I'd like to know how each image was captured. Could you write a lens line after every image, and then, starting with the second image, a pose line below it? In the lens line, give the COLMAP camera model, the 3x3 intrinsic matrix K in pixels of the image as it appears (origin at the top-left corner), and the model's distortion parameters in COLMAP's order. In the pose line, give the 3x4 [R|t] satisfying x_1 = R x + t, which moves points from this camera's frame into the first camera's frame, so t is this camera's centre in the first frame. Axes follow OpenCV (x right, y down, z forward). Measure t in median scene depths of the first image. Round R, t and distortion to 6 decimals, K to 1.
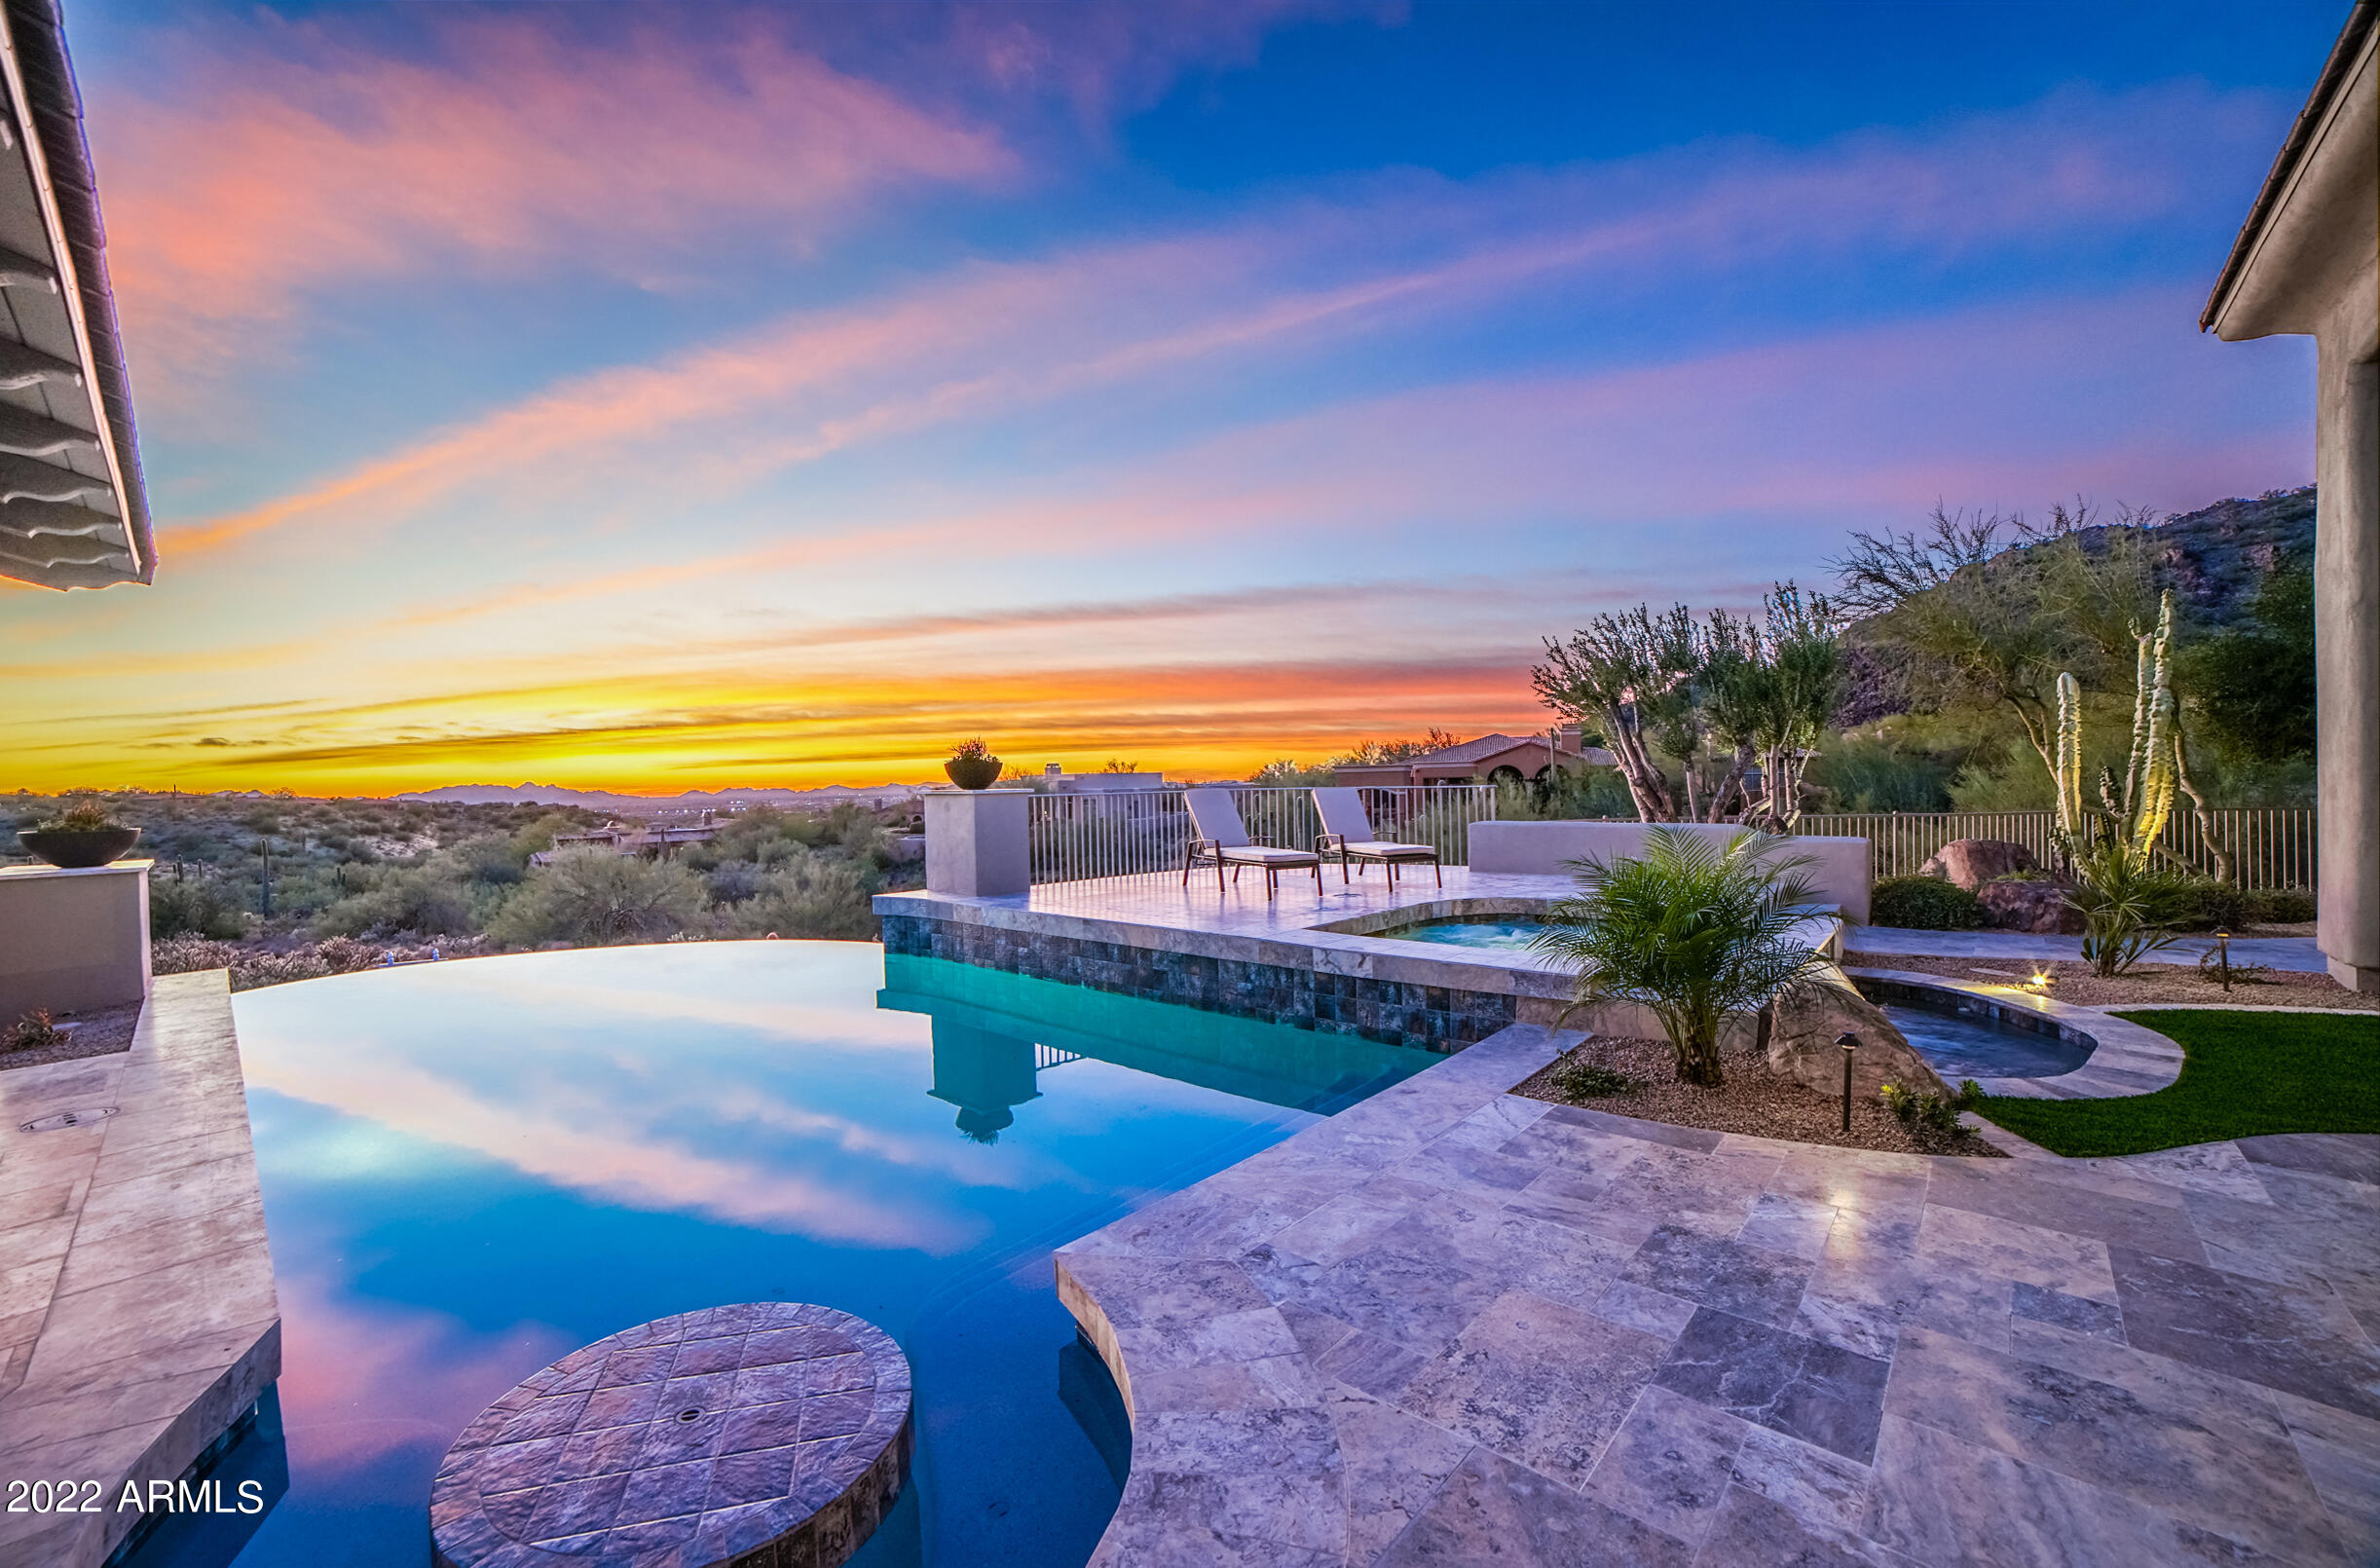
lens RADIAL K [[962.2, 0, 1181.0], [0, 962.2, 805.2], [0, 0, 1]] dist [-0.057076, 0.000349]
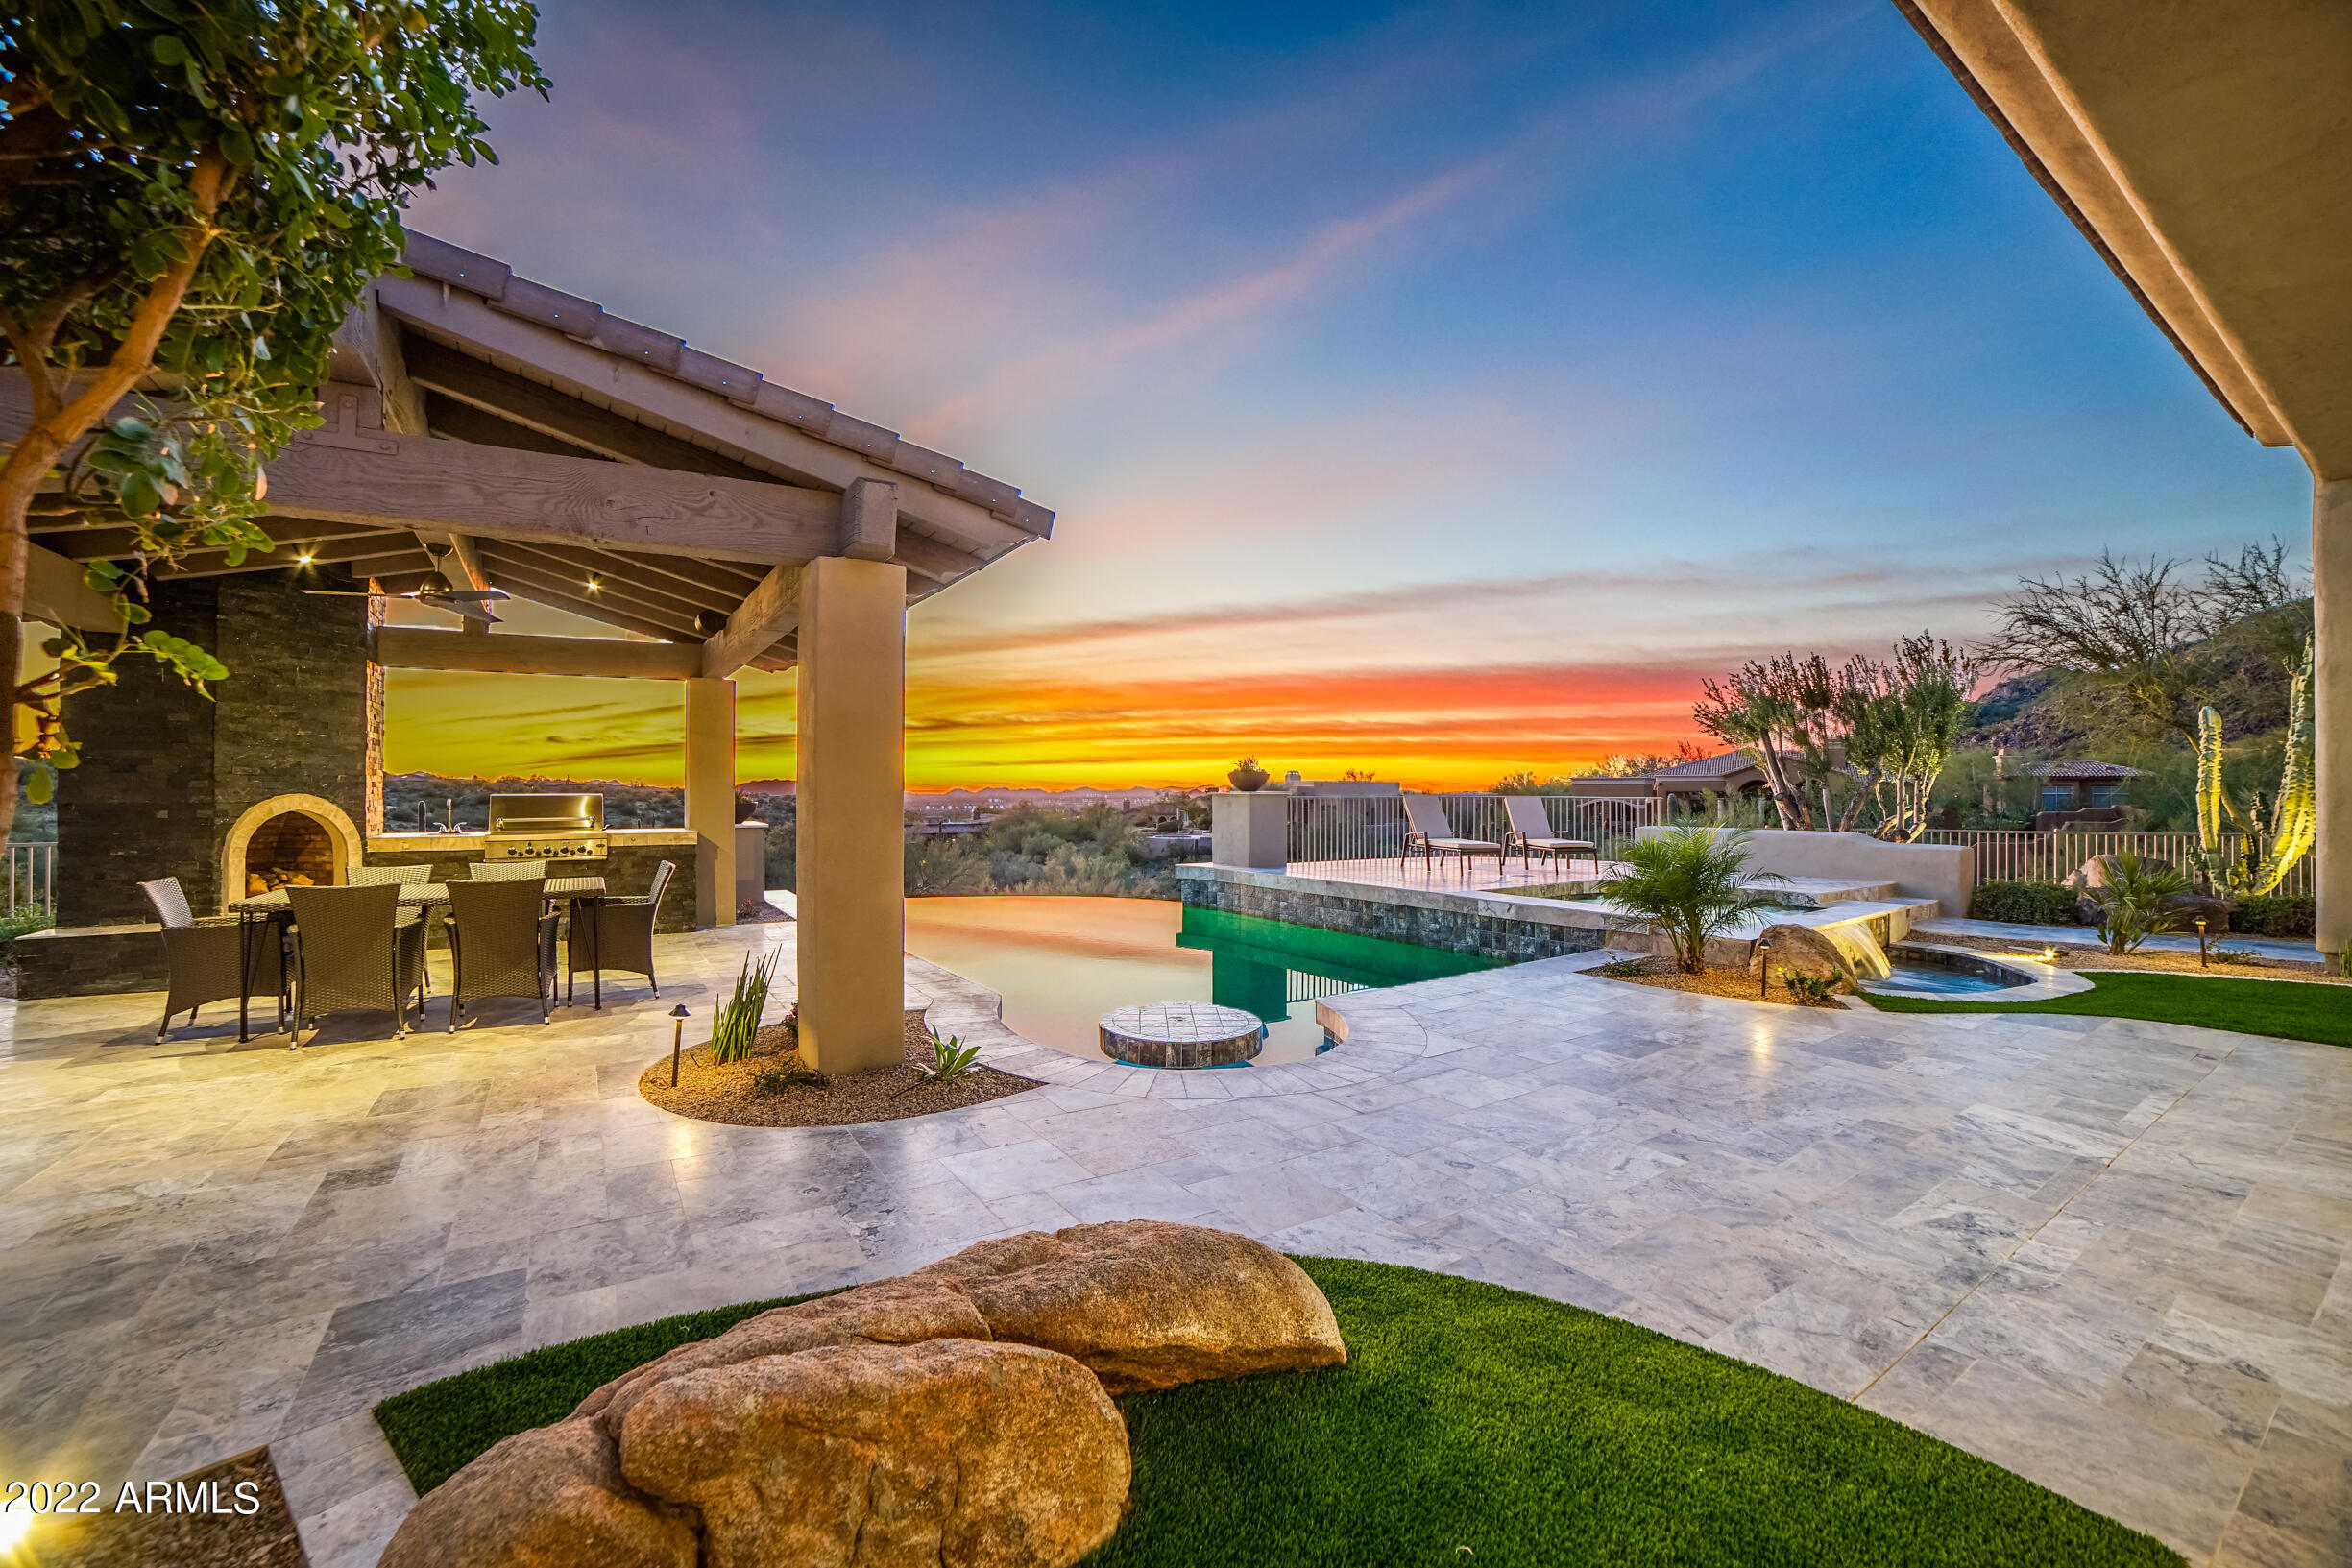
lens RADIAL K [[966.0, 0, 1163.6], [0, 966.0, 782.7], [0, 0, 1]] dist [-0.098510, 0.033130]
pose [[0.965666, 0.019962, -0.259017, 0.028080], [-0.027610, 0.999283, -0.025922, 0.010515], [0.258314, 0.032184, 0.965525, -0.385340]]
